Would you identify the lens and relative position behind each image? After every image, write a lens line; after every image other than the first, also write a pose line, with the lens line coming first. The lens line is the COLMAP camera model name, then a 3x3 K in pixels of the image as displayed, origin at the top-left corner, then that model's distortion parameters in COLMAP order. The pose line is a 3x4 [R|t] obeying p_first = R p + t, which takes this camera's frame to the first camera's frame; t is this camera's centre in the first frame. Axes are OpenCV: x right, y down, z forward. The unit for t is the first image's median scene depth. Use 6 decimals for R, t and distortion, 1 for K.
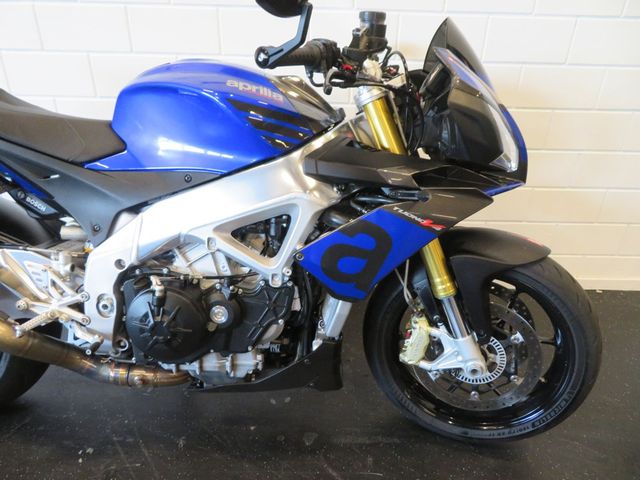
lens RADIAL K [[451.1, 0, 320.0], [0, 451.1, 240.0], [0, 0, 1]] dist [-0.006163, -0.000158]
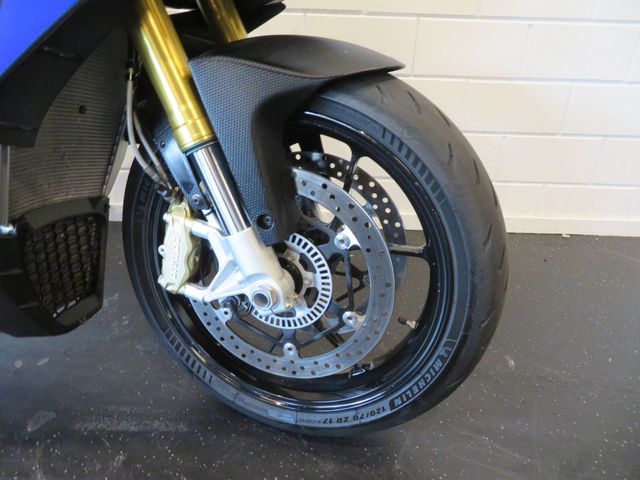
lens RADIAL K [[451.1, 0, 320.0], [0, 451.1, 240.0], [0, 0, 1]] dist [-0.006163, -0.000158]
pose [[0.999771, 0.014588, -0.015660, 0.419313], [-0.014458, 0.999860, 0.008424, 0.217529], [0.015781, -0.008196, 0.999842, 0.470392]]
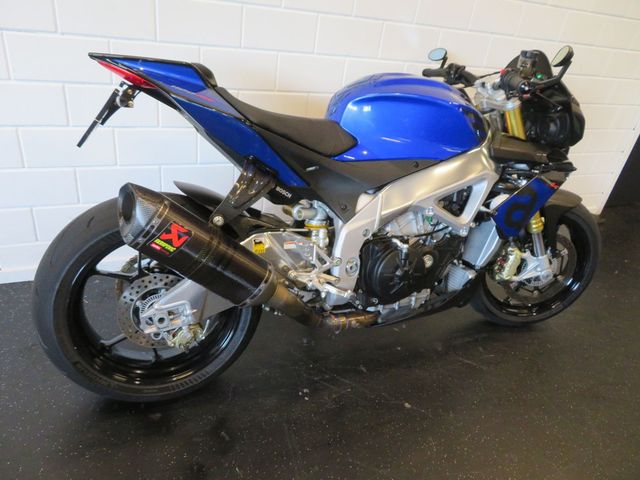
lens RADIAL K [[451.1, 0, 320.0], [0, 451.1, 240.0], [0, 0, 1]] dist [-0.006163, -0.000158]
pose [[0.911437, -0.119112, 0.393821, -1.008416], [0.088745, 0.991560, 0.094513, -0.057537], [-0.401754, -0.051193, 0.914315, -0.130645]]
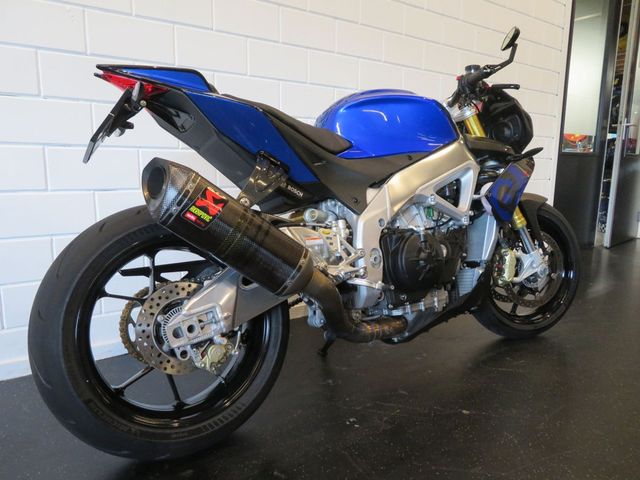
lens RADIAL K [[451.1, 0, 320.0], [0, 451.1, 240.0], [0, 0, 1]] dist [-0.006163, -0.000158]
pose [[0.818333, -0.121521, 0.561751, -1.235698], [0.279796, 0.937987, -0.204684, 0.295726], [-0.502042, 0.324675, 0.801586, 0.058992]]
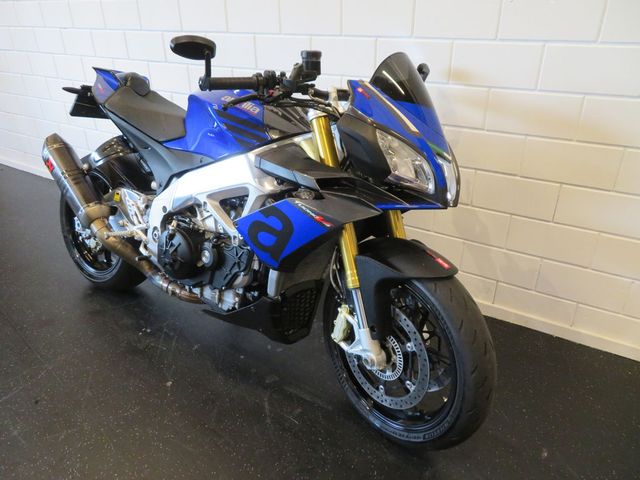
lens RADIAL K [[455.3, 0, 326.4], [0, 455.3, 240.0], [0, 0, 1]] dist [-0.001095, 0.000782]
pose [[0.844414, 0.216347, -0.490060, 0.753868], [-0.223014, 0.973748, 0.045608, -0.036069], [0.487062, 0.070778, 0.870495, -0.073303]]
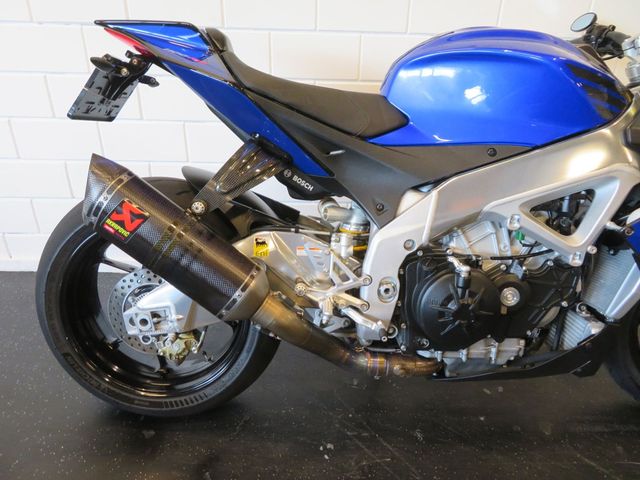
lens RADIAL K [[452.9, 0, 320.0], [0, 452.9, 240.0], [0, 0, 1]] dist [-0.003090, 0.005335]
pose [[0.999544, -0.014397, 0.026531, -0.610767], [0.014362, 0.999896, 0.001510, 0.036678], [-0.026550, -0.001129, 0.999647, 0.056048]]
